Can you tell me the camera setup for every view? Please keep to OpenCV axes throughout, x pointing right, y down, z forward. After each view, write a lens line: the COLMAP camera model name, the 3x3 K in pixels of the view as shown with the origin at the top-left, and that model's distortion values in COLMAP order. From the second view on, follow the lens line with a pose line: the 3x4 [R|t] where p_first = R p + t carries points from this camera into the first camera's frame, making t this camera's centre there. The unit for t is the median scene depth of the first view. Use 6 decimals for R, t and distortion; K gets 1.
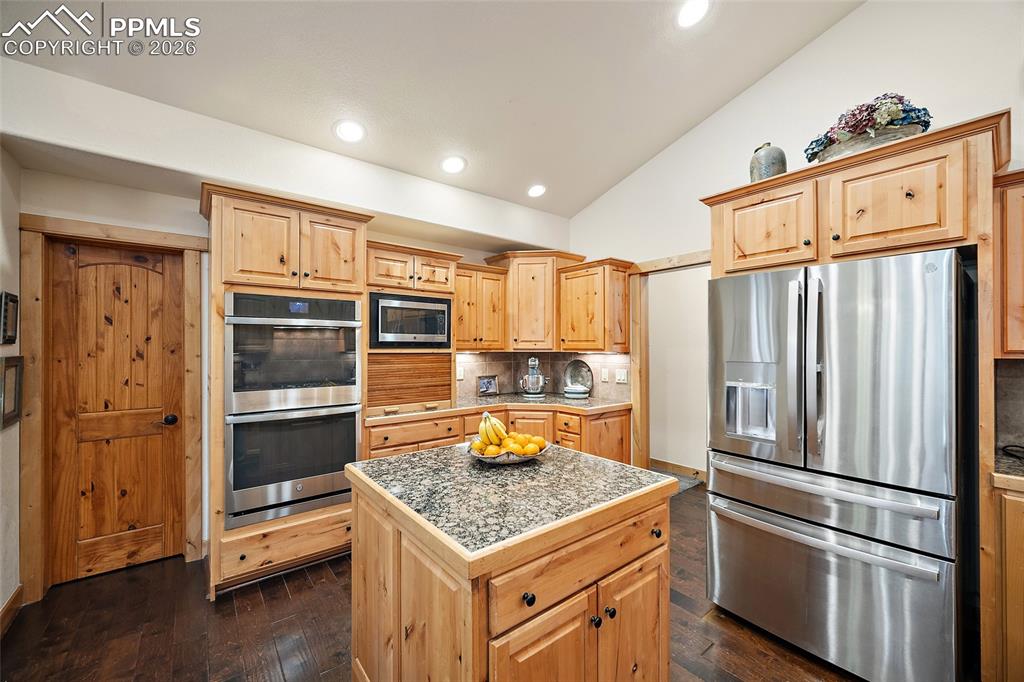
lens RADIAL K [[403.6, 0, 502.3], [0, 403.6, 346.6], [0, 0, 1]] dist [0.000168, 0.000205]
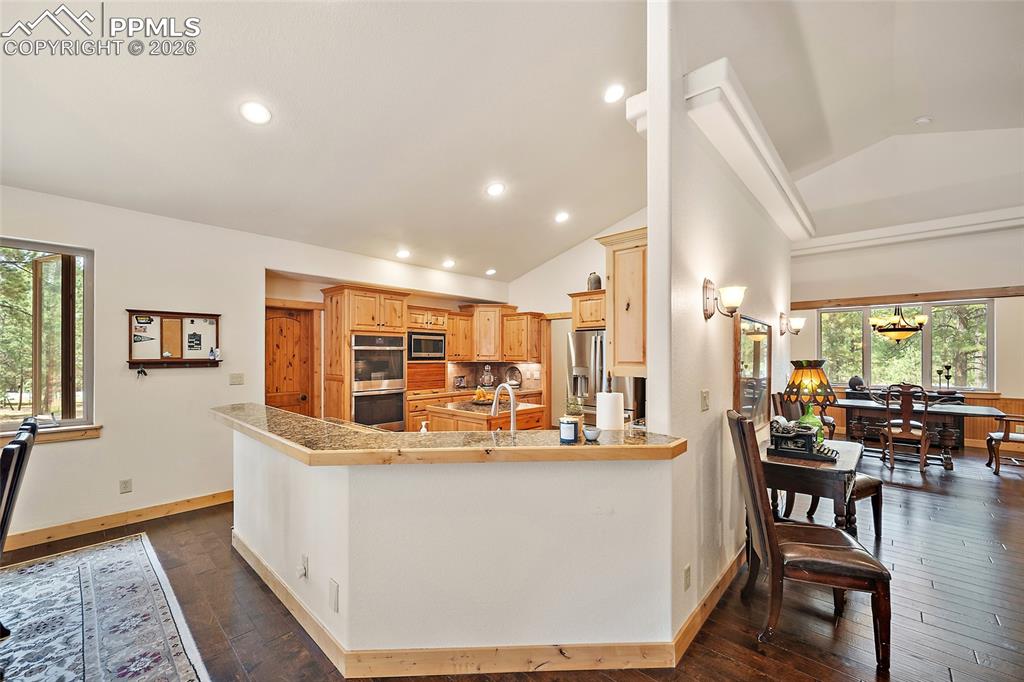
lens RADIAL K [[407.0, 0, 501.9], [0, 407.0, 357.0], [0, 0, 1]] dist [-0.002014, -0.000082]
pose [[0.987715, 0.001446, 0.156258, -0.160920], [-0.002539, 0.999974, 0.006800, -0.022897], [-0.156244, -0.007113, 0.987693, -0.862046]]
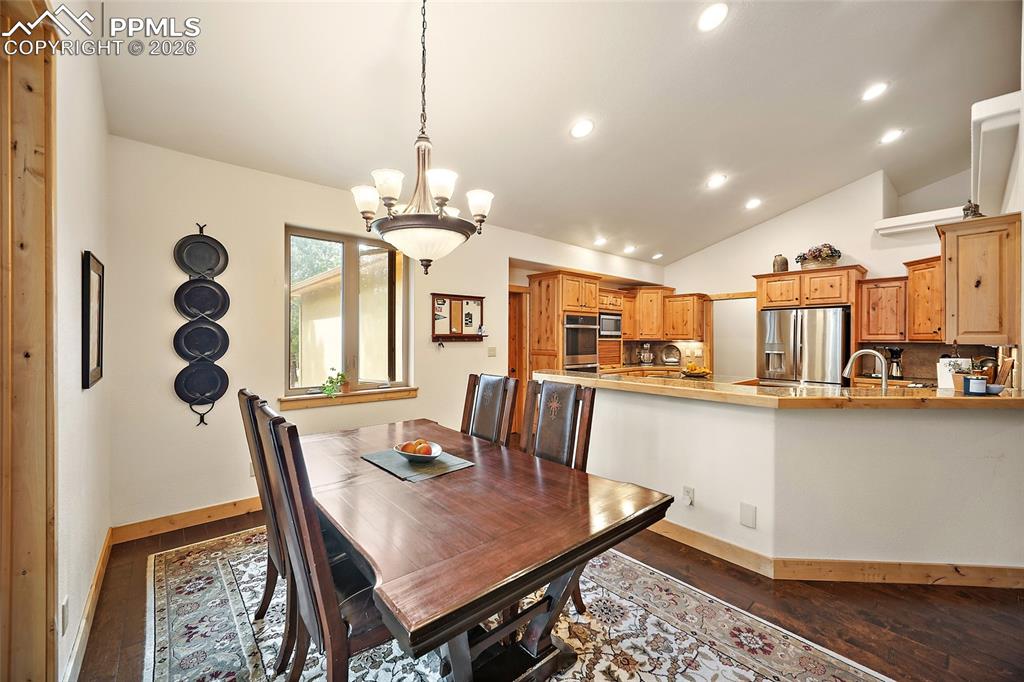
lens RADIAL K [[400.5, 0, 506.3], [0, 400.5, 342.9], [0, 0, 1]] dist [-0.000413, 0.000141]
pose [[0.998799, 0.003095, 0.048893, -0.789150], [-0.003733, 0.999909, 0.012956, 0.003850], [-0.048848, -0.013123, 0.998720, -0.950376]]
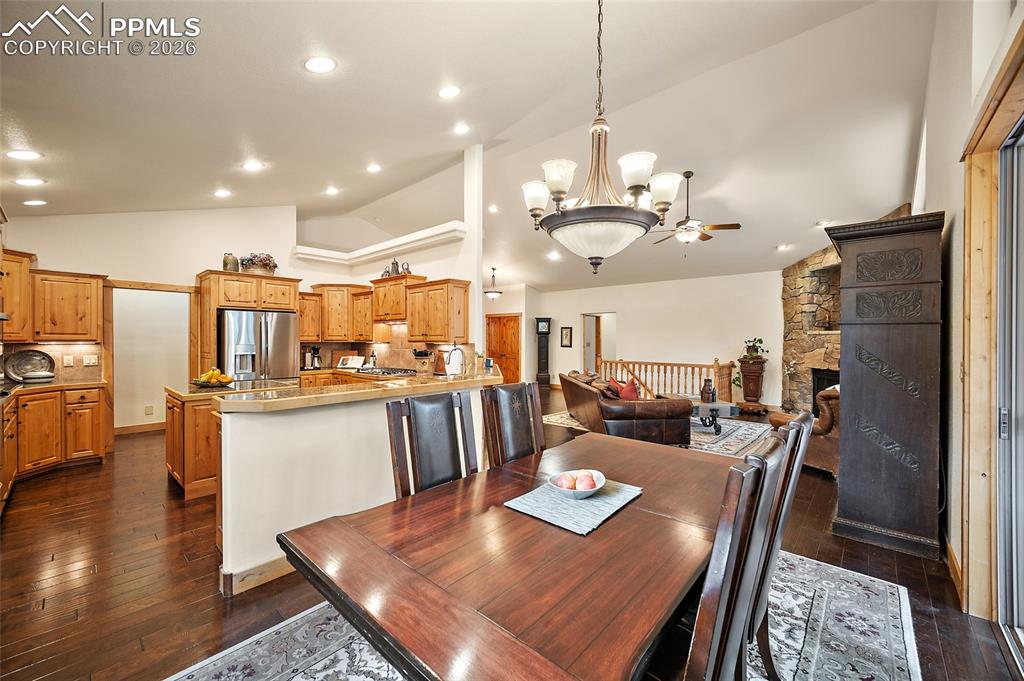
lens RADIAL K [[405.1, 0, 509.1], [0, 405.1, 339.9], [0, 0, 1]] dist [-0.000276, 0.000708]
pose [[-0.176184, -0.001579, 0.984356, -1.405090], [-0.003504, 0.999993, 0.000977, -0.000267], [-0.984351, -0.003277, -0.176189, -0.137410]]
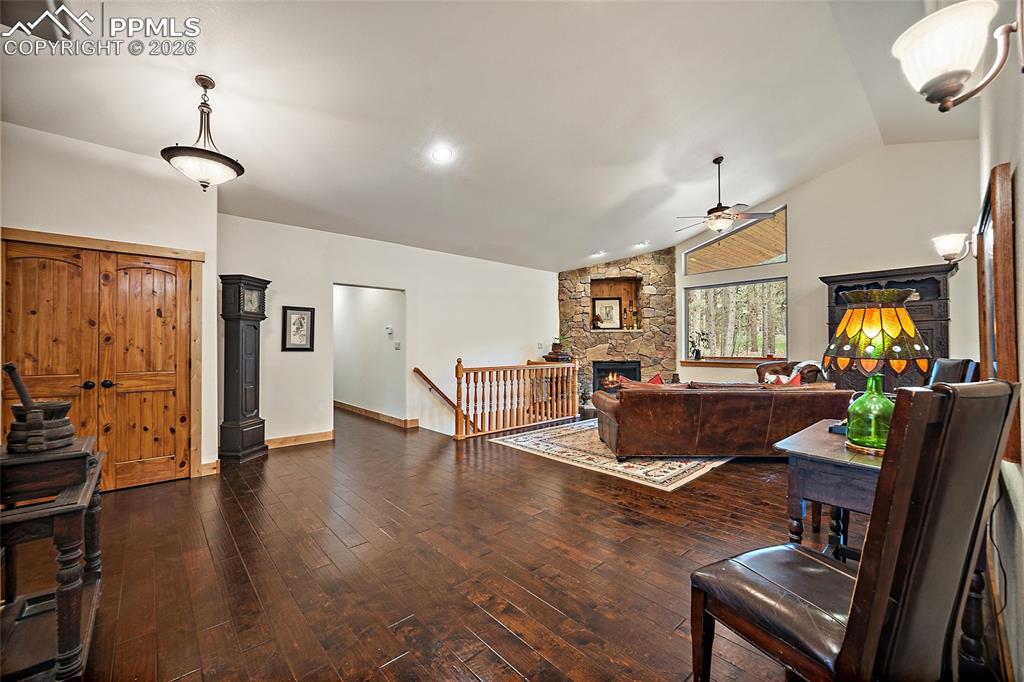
lens RADIAL K [[405.1, 0, 509.1], [0, 405.1, 340.4], [0, 0, 1]] dist [-0.000276, 0.000708]
pose [[-0.997534, 0.005134, -0.070004, 1.151005], [0.006112, 0.999887, -0.013765, 0.048982], [0.069925, -0.014159, -0.997452, 0.407645]]
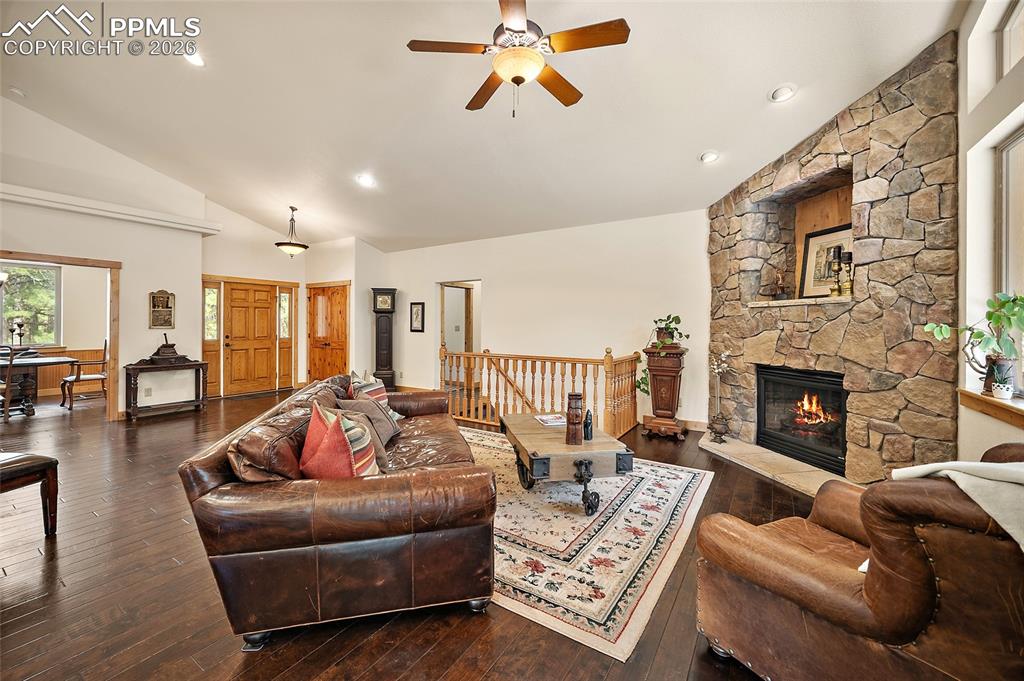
lens RADIAL K [[408.8, 0, 510.4], [0, 408.8, 325.3], [0, 0, 1]] dist [0.000753, -0.000016]
pose [[-0.333303, 0.001596, 0.942819, -0.536241], [-0.003647, 0.999989, -0.002982, 0.030145], [-0.942813, -0.004432, -0.333293, -0.930193]]
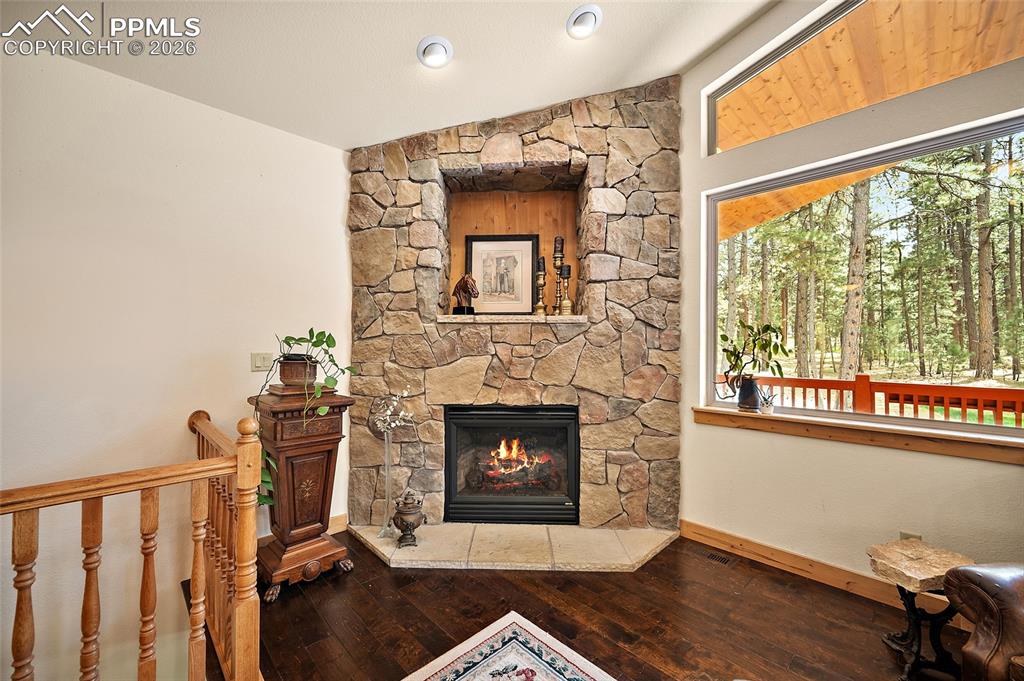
lens RADIAL K [[409.8, 0, 509.7], [0, 409.8, 345.7], [0, 0, 1]] dist [0.000497, 0.000012]
pose [[-0.994631, 0.000017, -0.103484, 0.395083], [0.000320, 0.999996, -0.002907, 0.019249], [0.103484, -0.002924, -0.994627, -1.197400]]
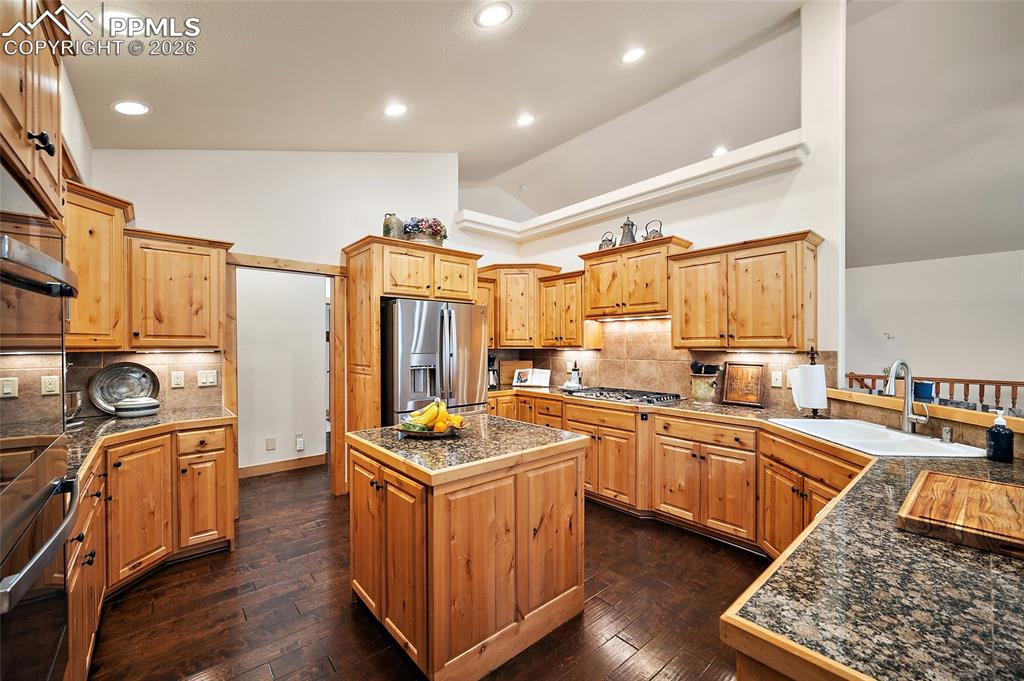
lens RADIAL K [[413.6, 0, 506.3], [0, 413.6, 347.1], [0, 0, 1]] dist [-0.002615, -0.000591]
pose [[-0.053997, -0.003275, 0.998536, -0.682416], [-0.000555, 0.999995, 0.003250, 0.004697], [-0.998541, -0.000379, -0.053999, 0.459491]]
